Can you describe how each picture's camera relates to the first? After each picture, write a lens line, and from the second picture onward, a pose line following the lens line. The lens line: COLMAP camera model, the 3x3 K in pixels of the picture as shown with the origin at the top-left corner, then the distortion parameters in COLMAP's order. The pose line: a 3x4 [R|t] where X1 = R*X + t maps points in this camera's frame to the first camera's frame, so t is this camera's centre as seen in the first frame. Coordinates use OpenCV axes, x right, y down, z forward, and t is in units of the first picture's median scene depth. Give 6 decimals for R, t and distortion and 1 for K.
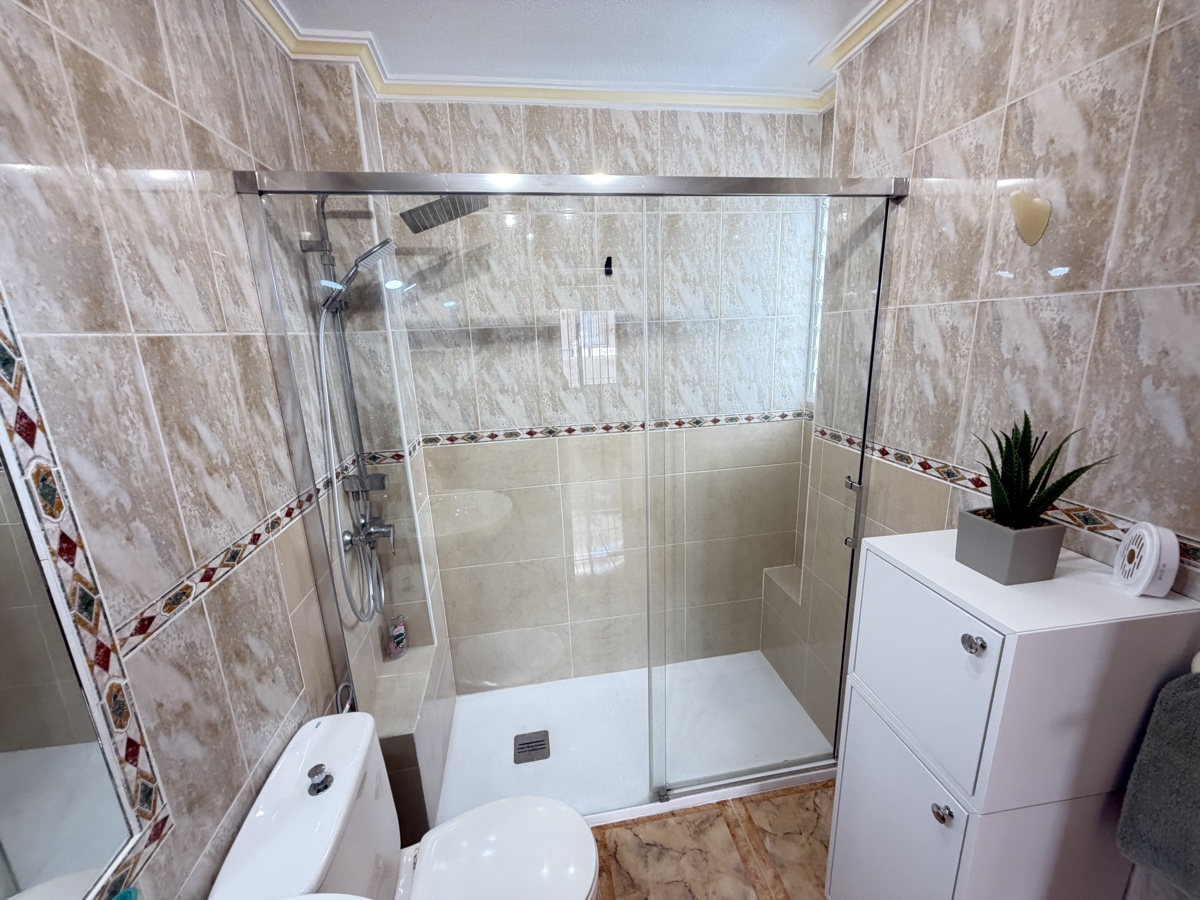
lens RADIAL K [[477.3, 0, 599.7], [0, 477.3, 450.4], [0, 0, 1]] dist [-0.001548, 0.000057]
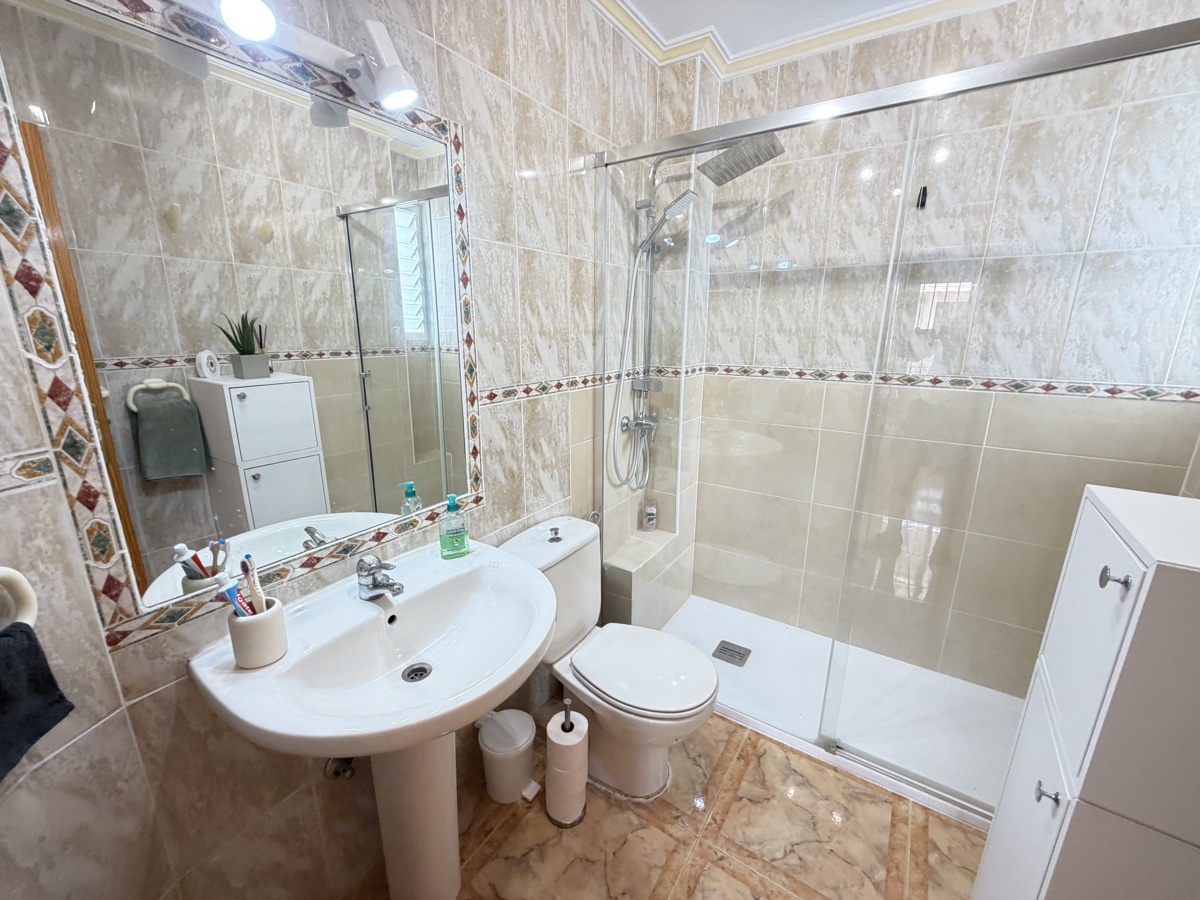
lens RADIAL K [[477.3, 0, 597.8], [0, 477.3, 447.6], [0, 0, 1]] dist [-0.001548, 0.000057]
pose [[0.732197, 0.208554, -0.648377, 0.317249], [-0.195502, 0.976260, 0.093244, 0.145483], [0.652431, 0.058487, 0.755588, -0.083945]]
